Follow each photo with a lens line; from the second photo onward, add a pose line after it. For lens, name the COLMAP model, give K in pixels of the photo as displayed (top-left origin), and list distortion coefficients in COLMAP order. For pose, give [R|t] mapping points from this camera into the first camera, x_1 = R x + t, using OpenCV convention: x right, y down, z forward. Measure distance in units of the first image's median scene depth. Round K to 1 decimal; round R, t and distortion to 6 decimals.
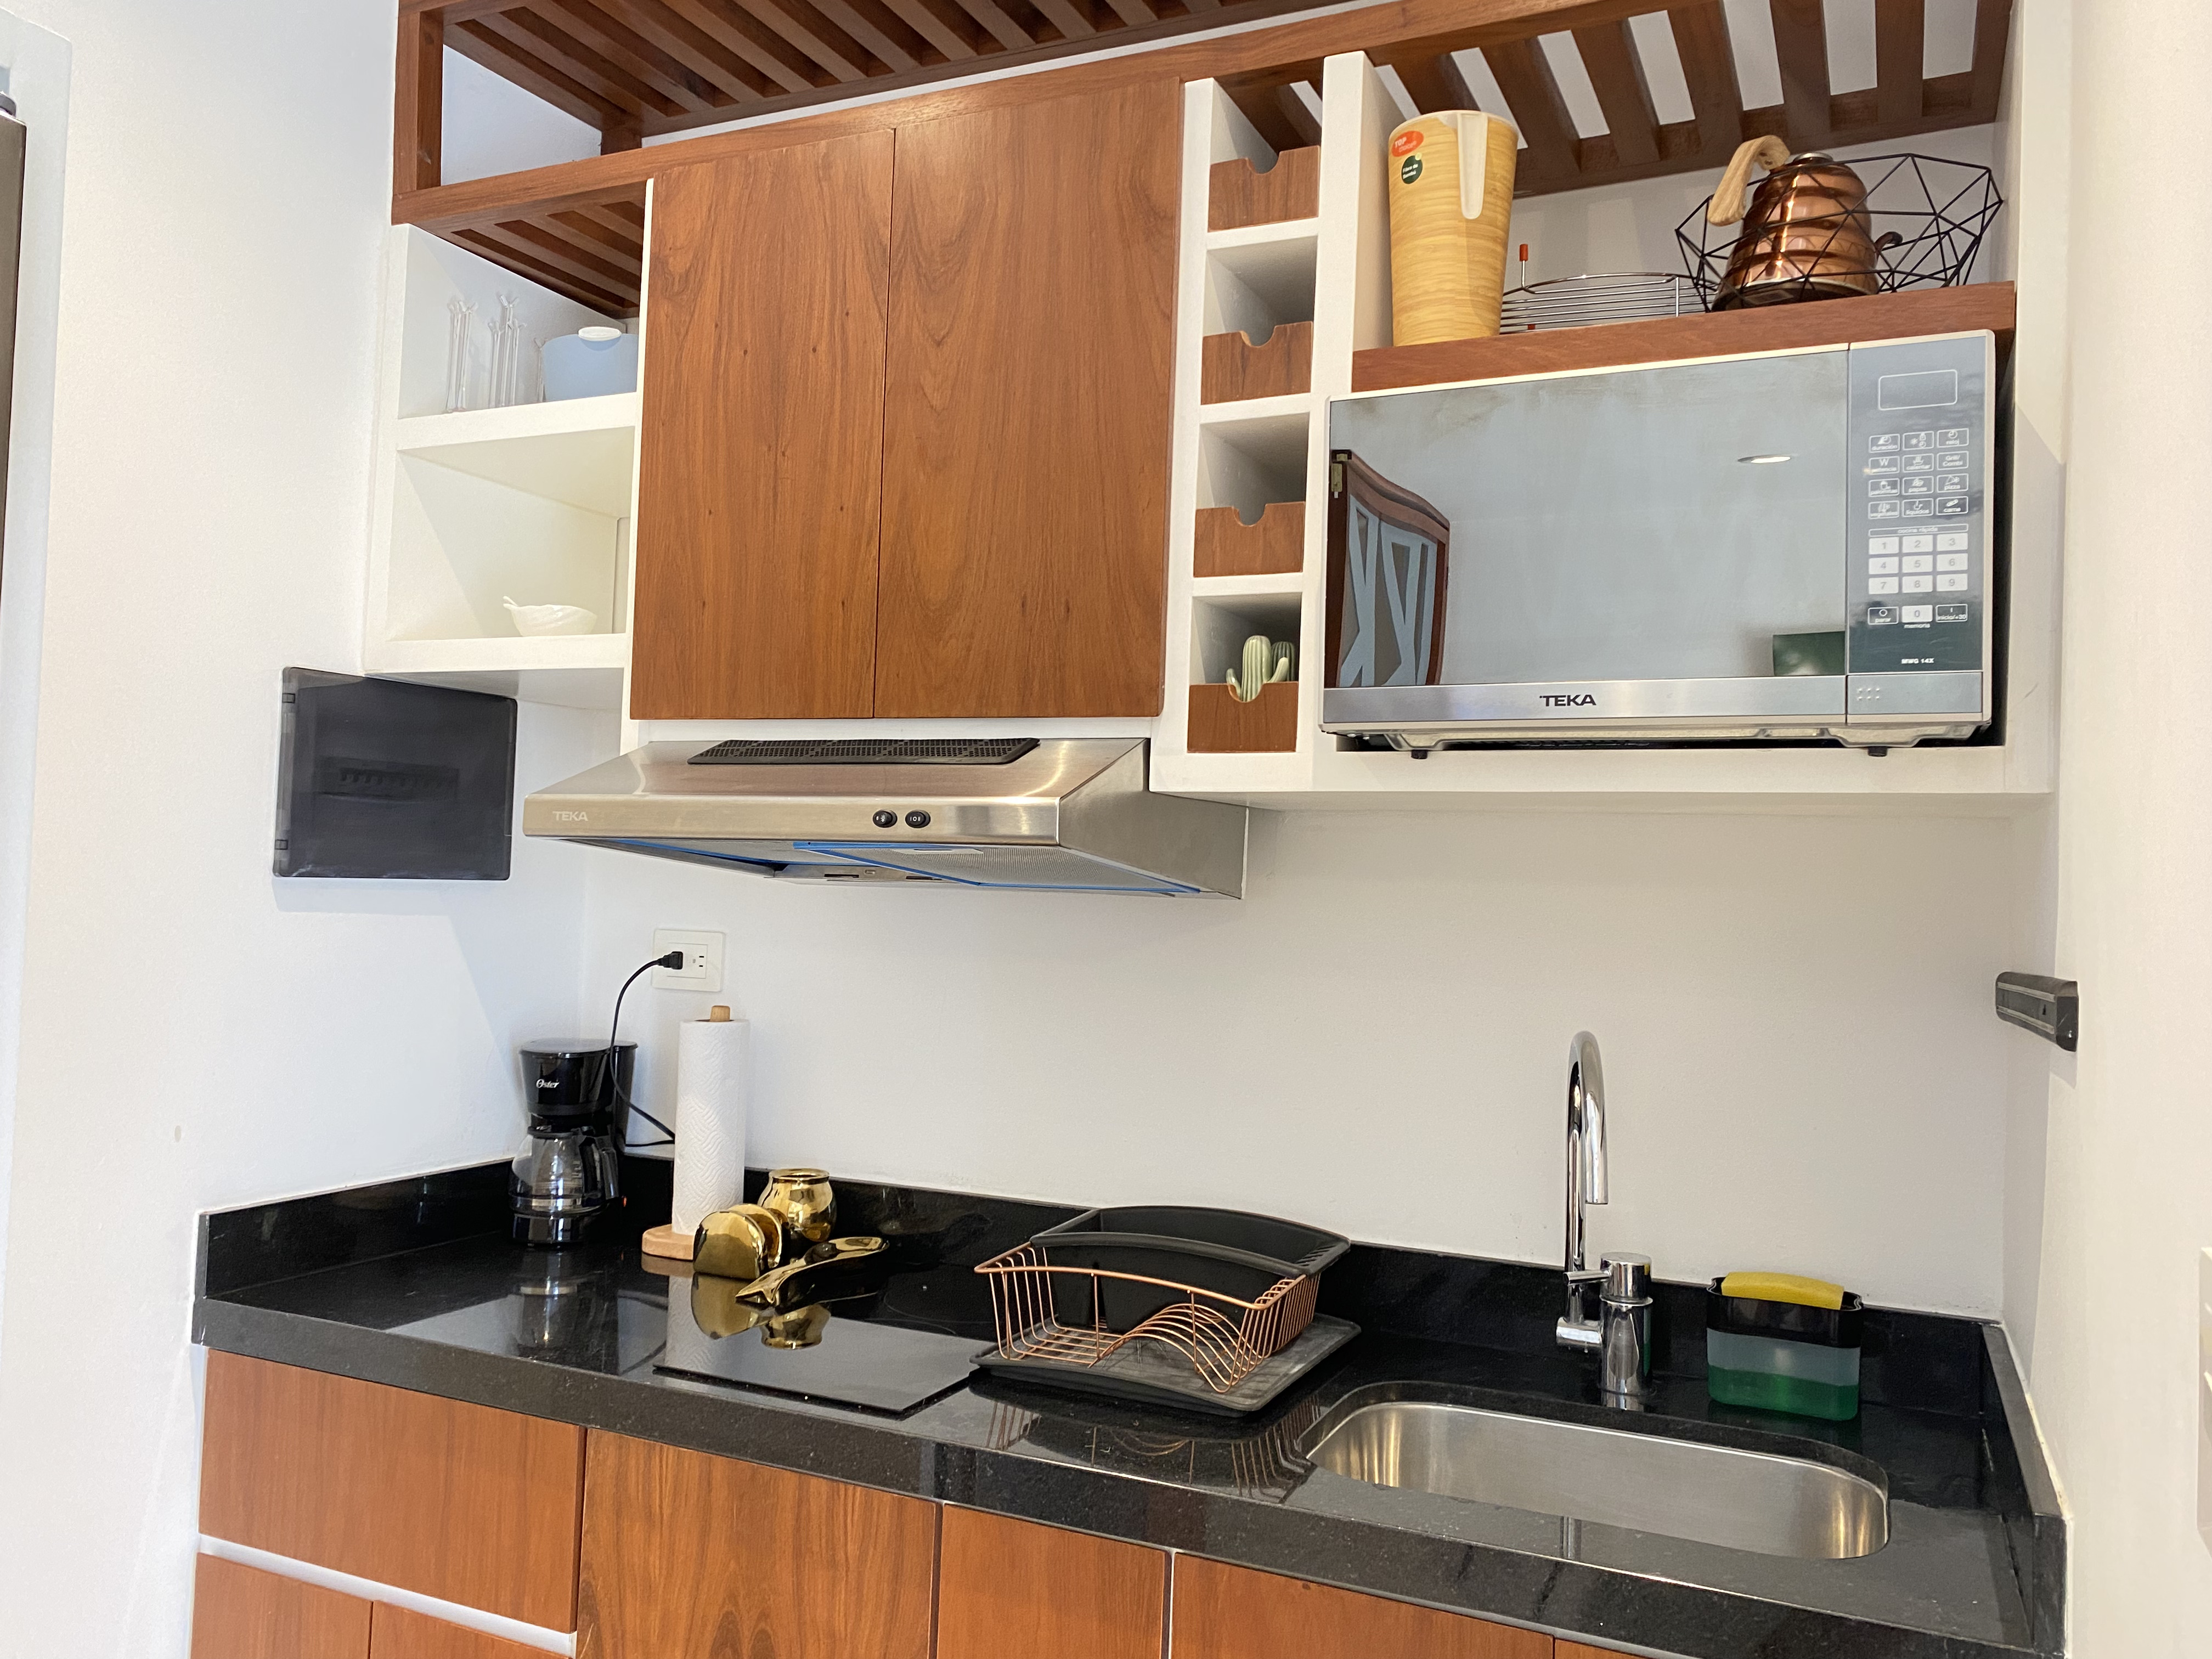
lens RADIAL K [[1709.4, 0, 1097.5], [0, 1709.4, 823.8], [0, 0, 1]] dist [0.033694, -0.000416]
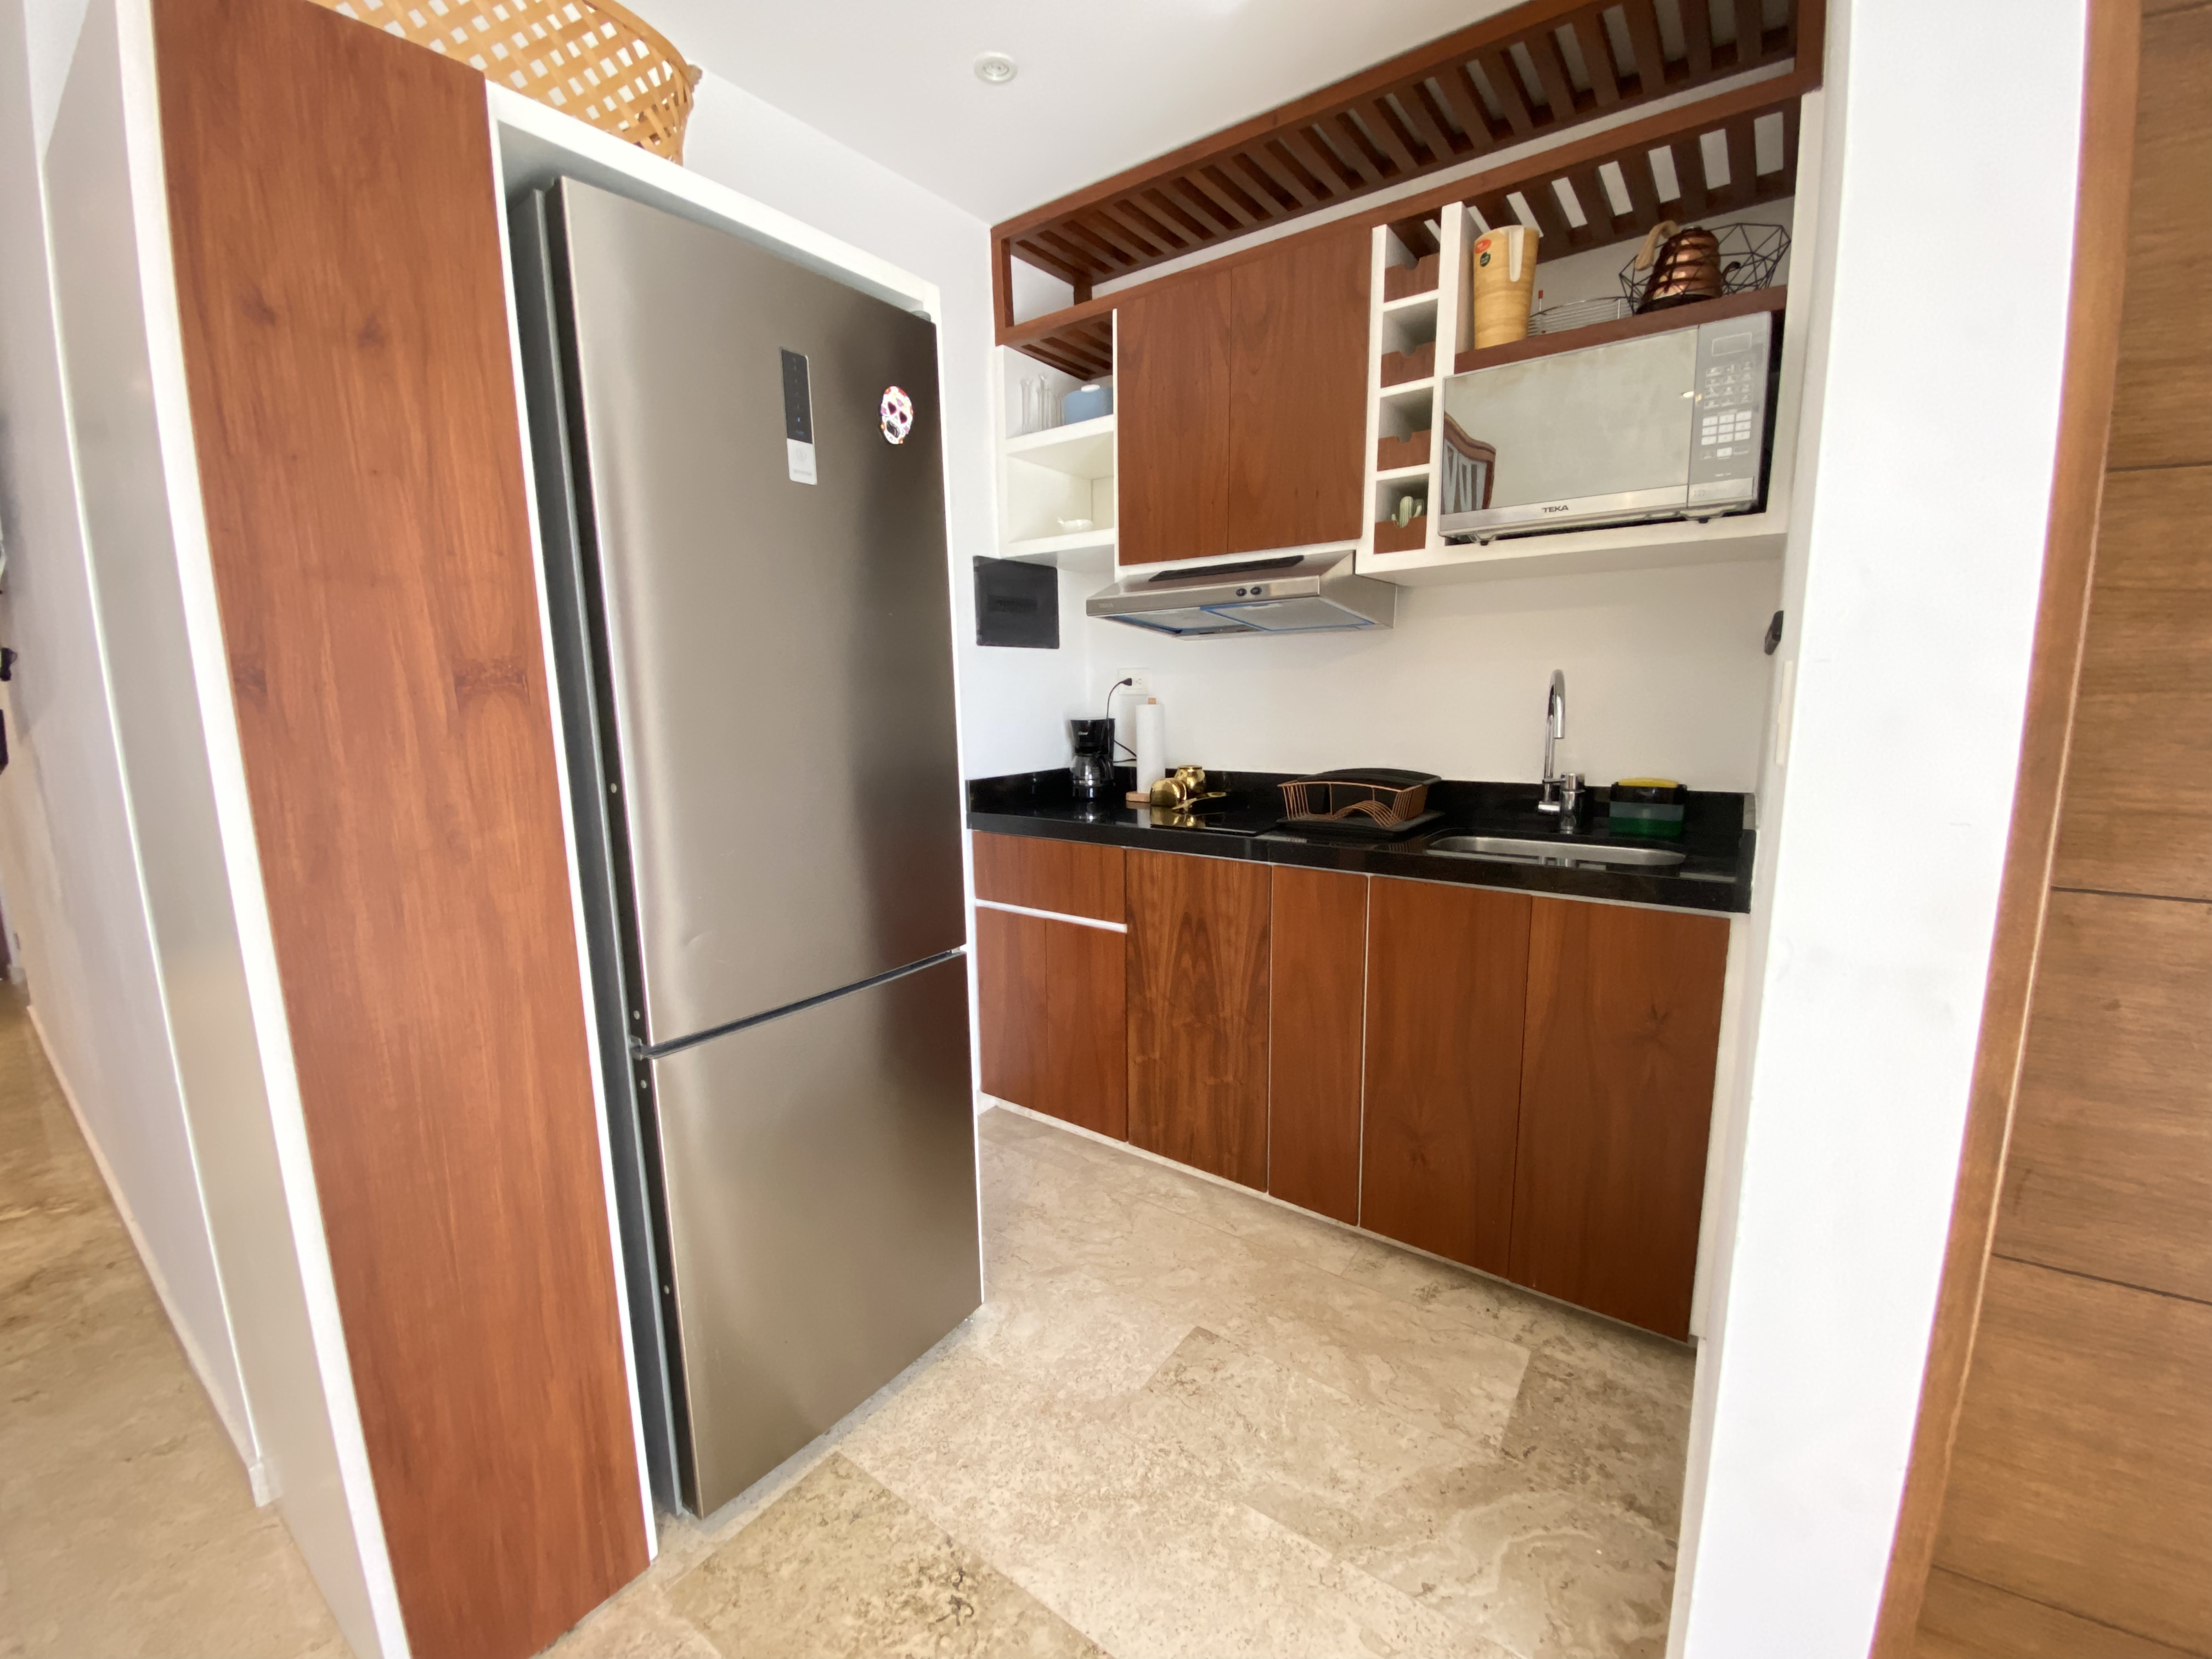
lens RADIAL K [[896.8, 0, 1097.9], [0, 896.8, 837.8], [0, 0, 1]] dist [0.002476, -0.009640]
pose [[0.978504, -0.014236, -0.205736, -0.063917], [0.054755, 0.979742, 0.192631, 0.075634], [0.198826, -0.199755, 0.959461, -0.279486]]
